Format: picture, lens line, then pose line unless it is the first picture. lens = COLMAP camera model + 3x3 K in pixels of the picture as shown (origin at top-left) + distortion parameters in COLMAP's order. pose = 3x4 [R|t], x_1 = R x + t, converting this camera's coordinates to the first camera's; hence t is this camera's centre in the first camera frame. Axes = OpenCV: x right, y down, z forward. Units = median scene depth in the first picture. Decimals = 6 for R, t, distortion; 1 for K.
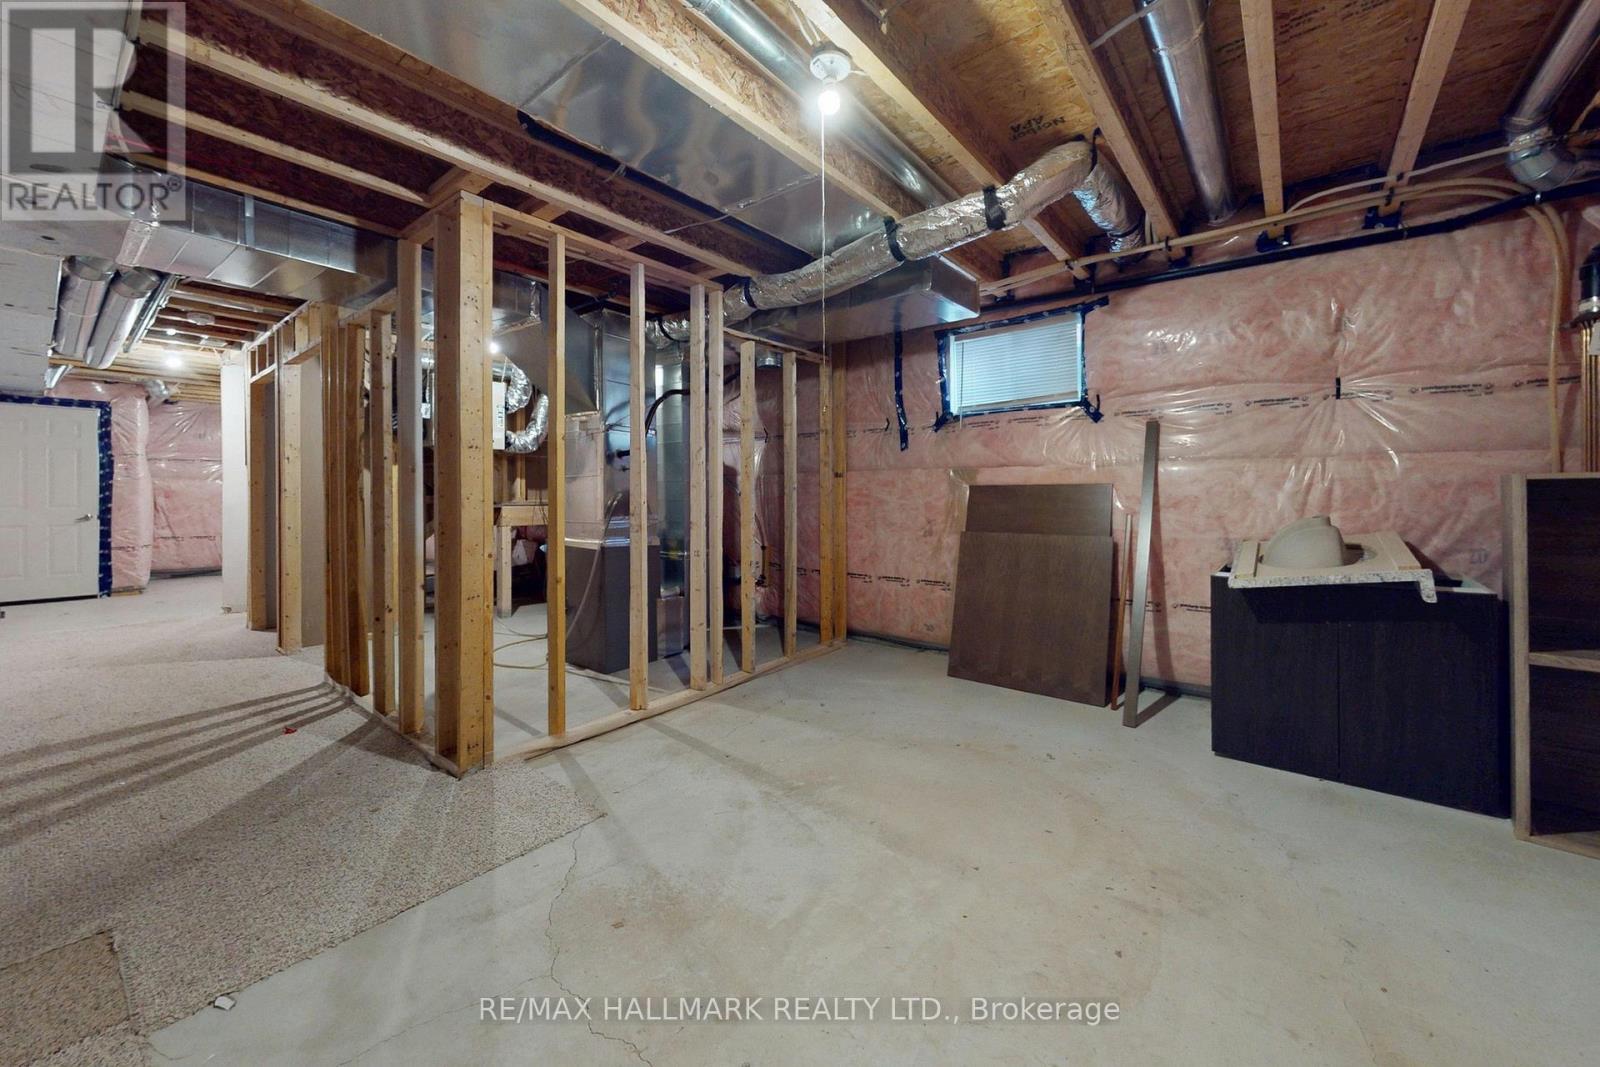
lens RADIAL K [[611.2, 0, 801.8], [0, 611.2, 522.0], [0, 0, 1]] dist [0.001256, -0.000024]
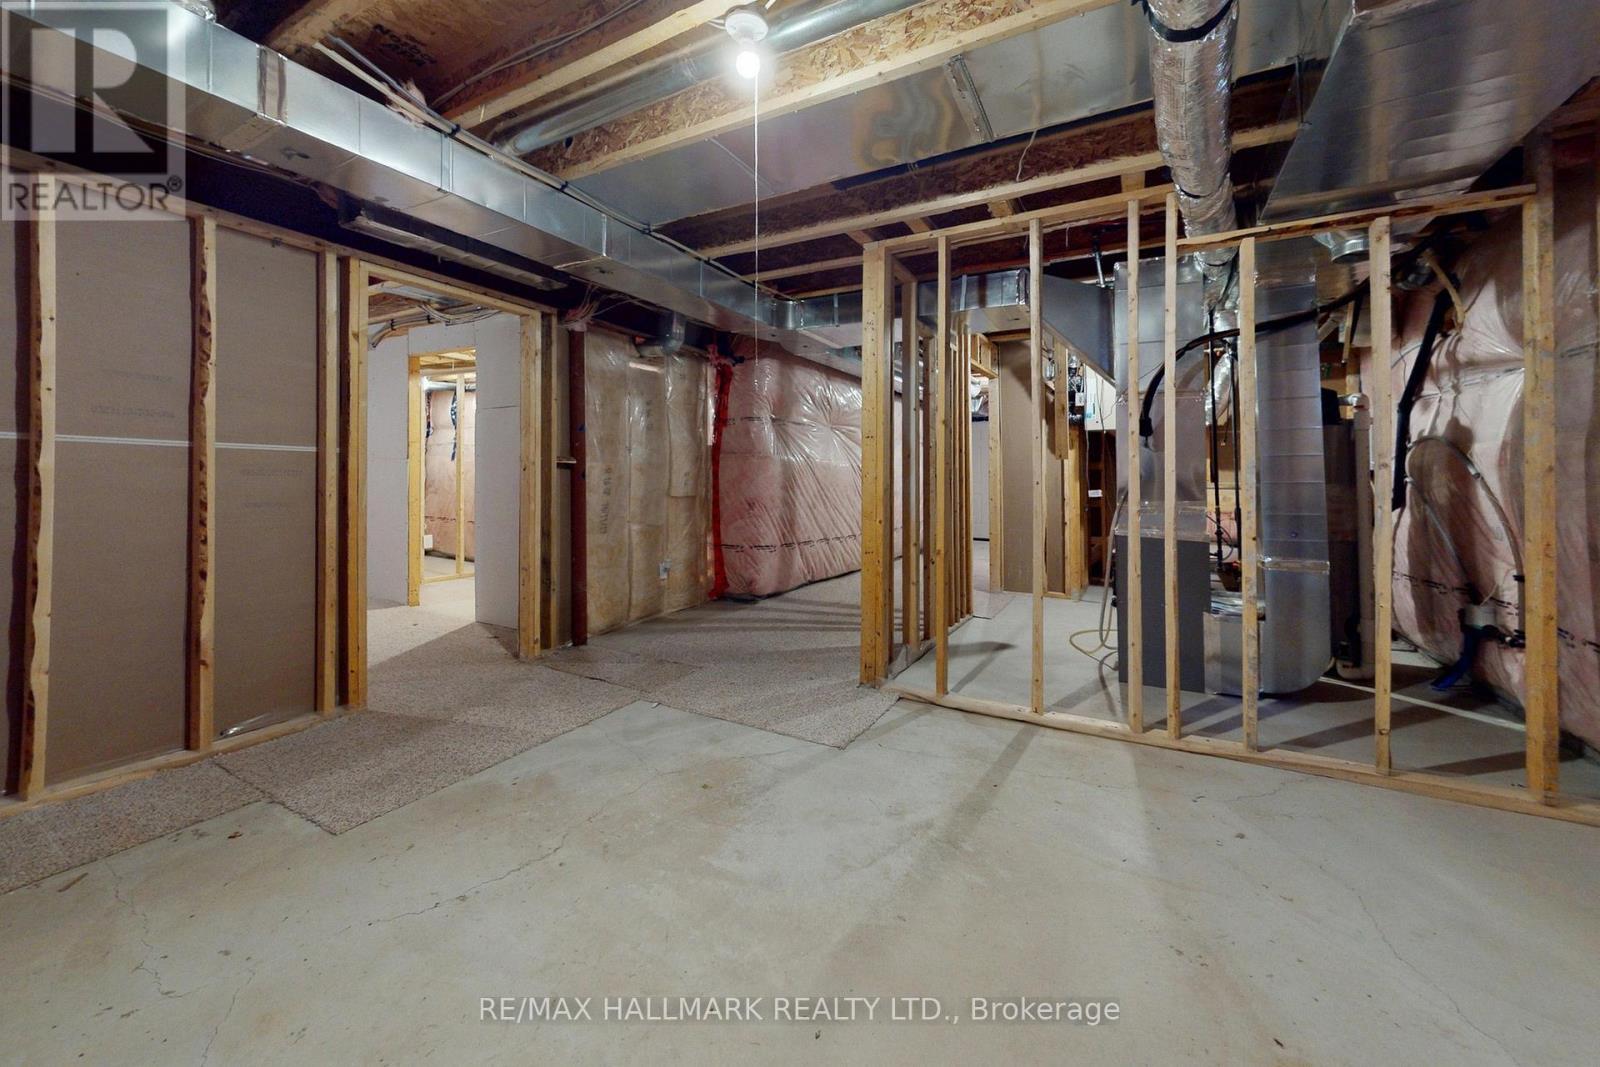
lens RADIAL K [[598.0, 0, 801.5], [0, 598.0, 473.3], [0, 0, 1]] dist [-0.020323, -0.000043]
pose [[0.166651, -0.001139, -0.986015, 0.706725], [-0.060888, 0.998079, -0.011444, -0.013318], [0.984134, 0.061943, 0.166262, 0.665185]]
